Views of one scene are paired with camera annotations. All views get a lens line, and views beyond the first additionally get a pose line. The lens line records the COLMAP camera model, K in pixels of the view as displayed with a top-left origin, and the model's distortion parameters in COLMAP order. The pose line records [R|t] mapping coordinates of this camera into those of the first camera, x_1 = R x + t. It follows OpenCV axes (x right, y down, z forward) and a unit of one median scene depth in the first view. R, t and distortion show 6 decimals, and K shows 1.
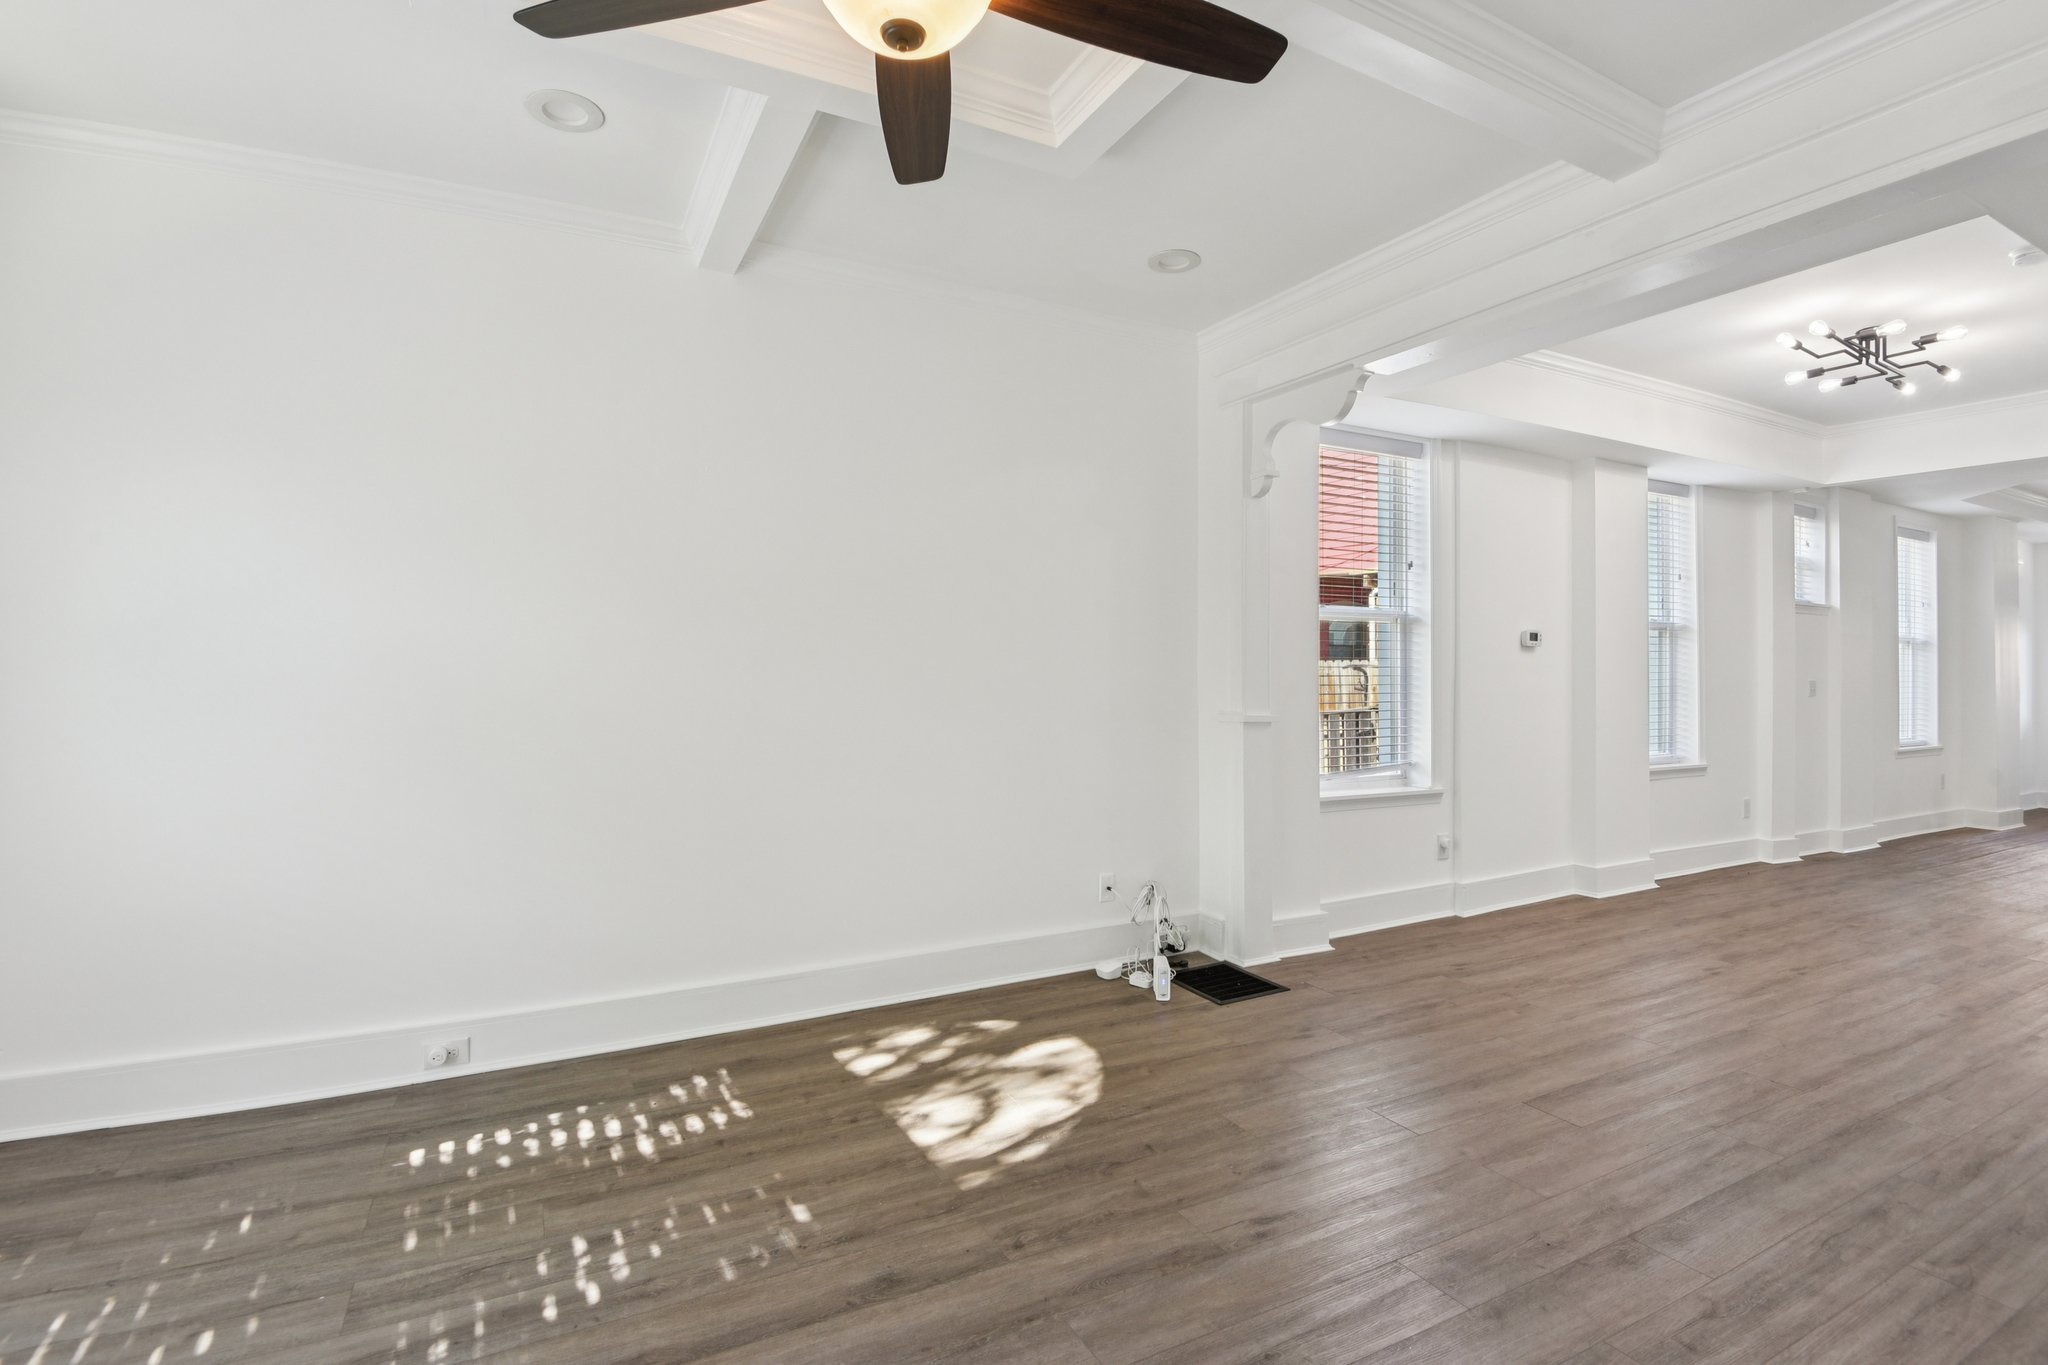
lens RADIAL K [[981.4, 0, 1024.0], [0, 981.4, 682.5], [0, 0, 1]] dist [0.001640, -0.021675]
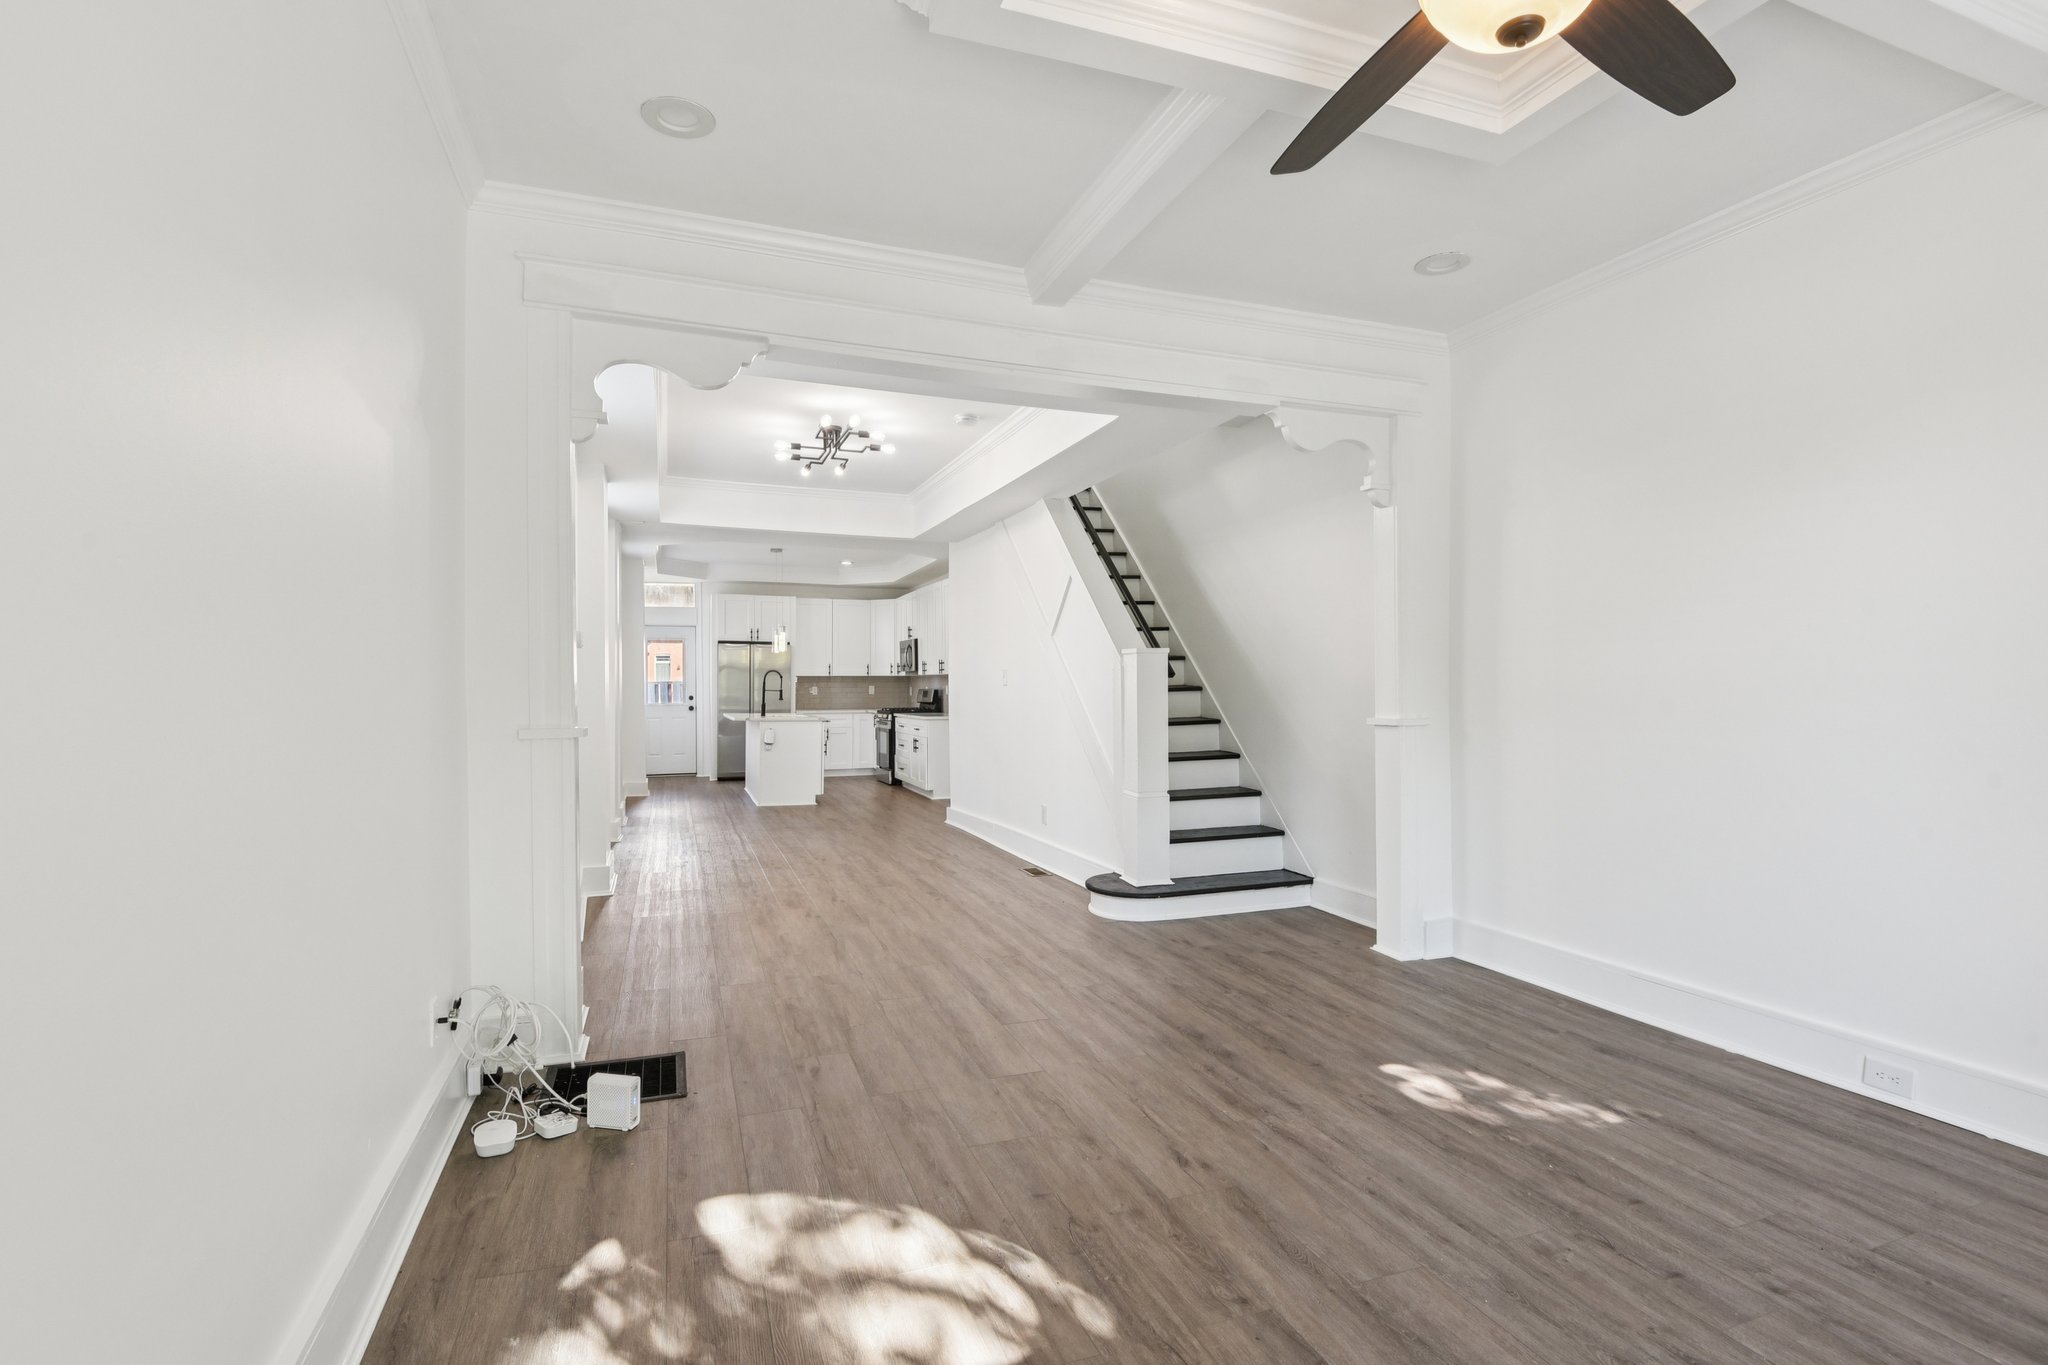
lens RADIAL K [[951.1, 0, 1085.1], [0, 951.1, 683.0], [0, 0, 1]] dist [-0.001034, -0.019214]
pose [[0.093898, 0.002274, 0.995579, -0.343298], [0.002585, 0.999993, -0.002528, 0.004806], [-0.995578, 0.002811, 0.093891, 0.413101]]
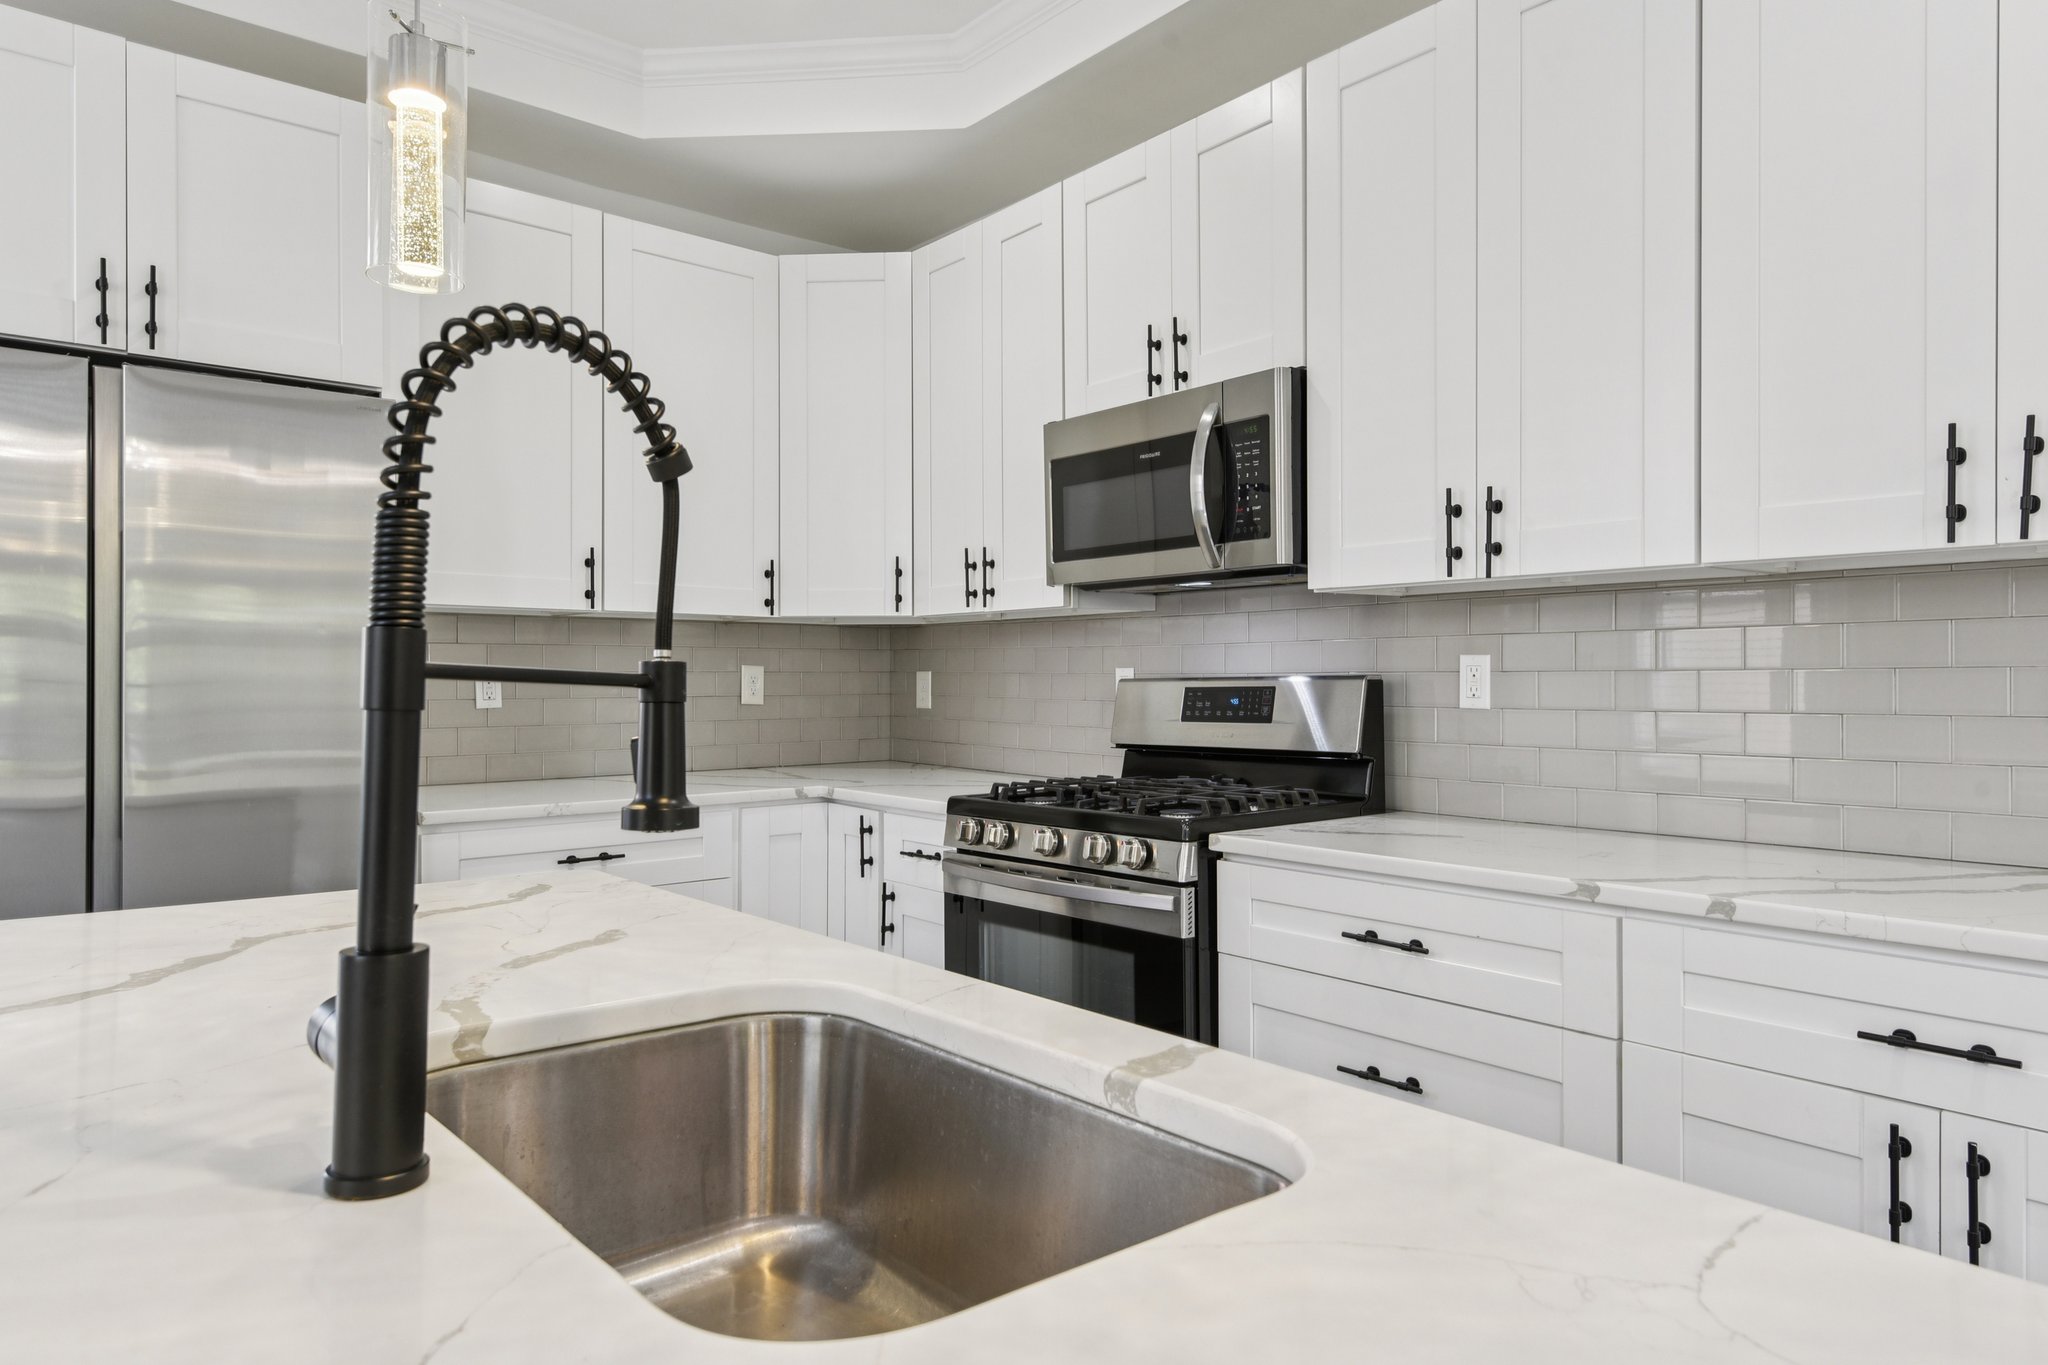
lens RADIAL K [[1242.3, 0, 1024.0], [0, 1242.3, 682.5], [0, 0, 1]] dist [0.022245, -0.001227]
pose [[-0.203257, -0.001181, 0.979125, 1.408924], [0.002742, 0.999995, 0.001776, 0.013681], [-0.979122, 0.003046, -0.203252, 1.223438]]
